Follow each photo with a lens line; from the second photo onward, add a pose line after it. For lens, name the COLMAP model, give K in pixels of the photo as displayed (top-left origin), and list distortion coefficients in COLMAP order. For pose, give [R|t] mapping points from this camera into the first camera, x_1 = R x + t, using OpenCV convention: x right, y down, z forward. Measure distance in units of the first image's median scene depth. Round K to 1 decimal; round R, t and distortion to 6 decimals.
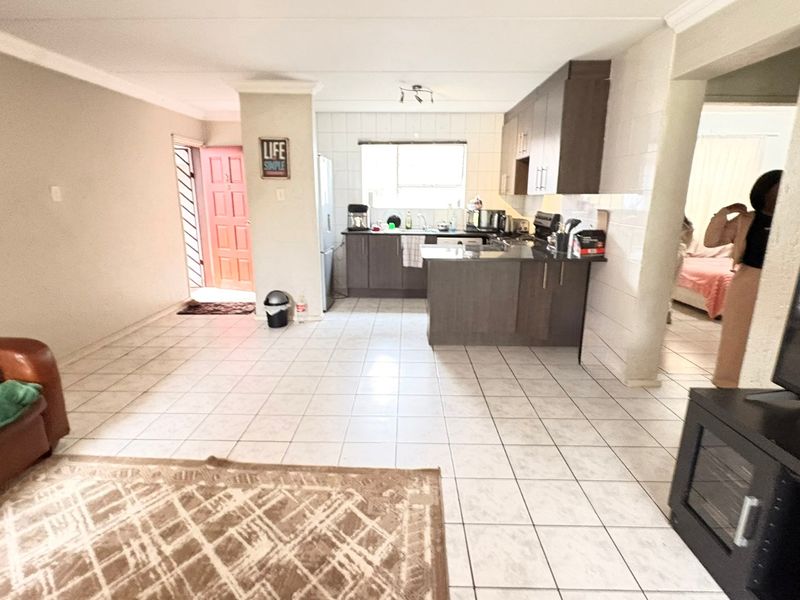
lens RADIAL K [[421.2, 0, 399.6], [0, 421.2, 298.2], [0, 0, 1]] dist [0.003720, -0.001505]
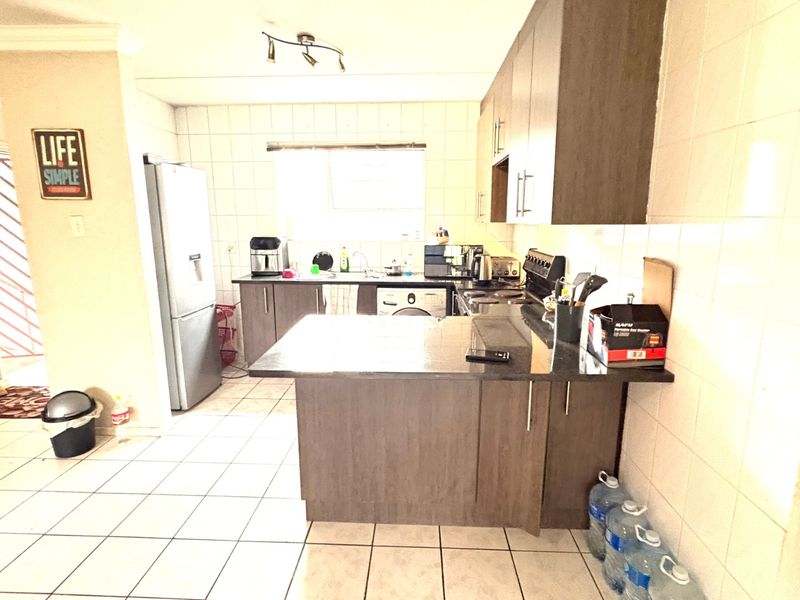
lens RADIAL K [[421.2, 0, 398.3], [0, 421.2, 301.5], [0, 0, 1]] dist [0.003720, -0.001505]
pose [[0.999512, -0.001459, -0.031205, 0.181581], [0.000045, 0.998975, -0.045260, -0.118785], [0.031239, 0.045236, 0.998488, 0.448232]]
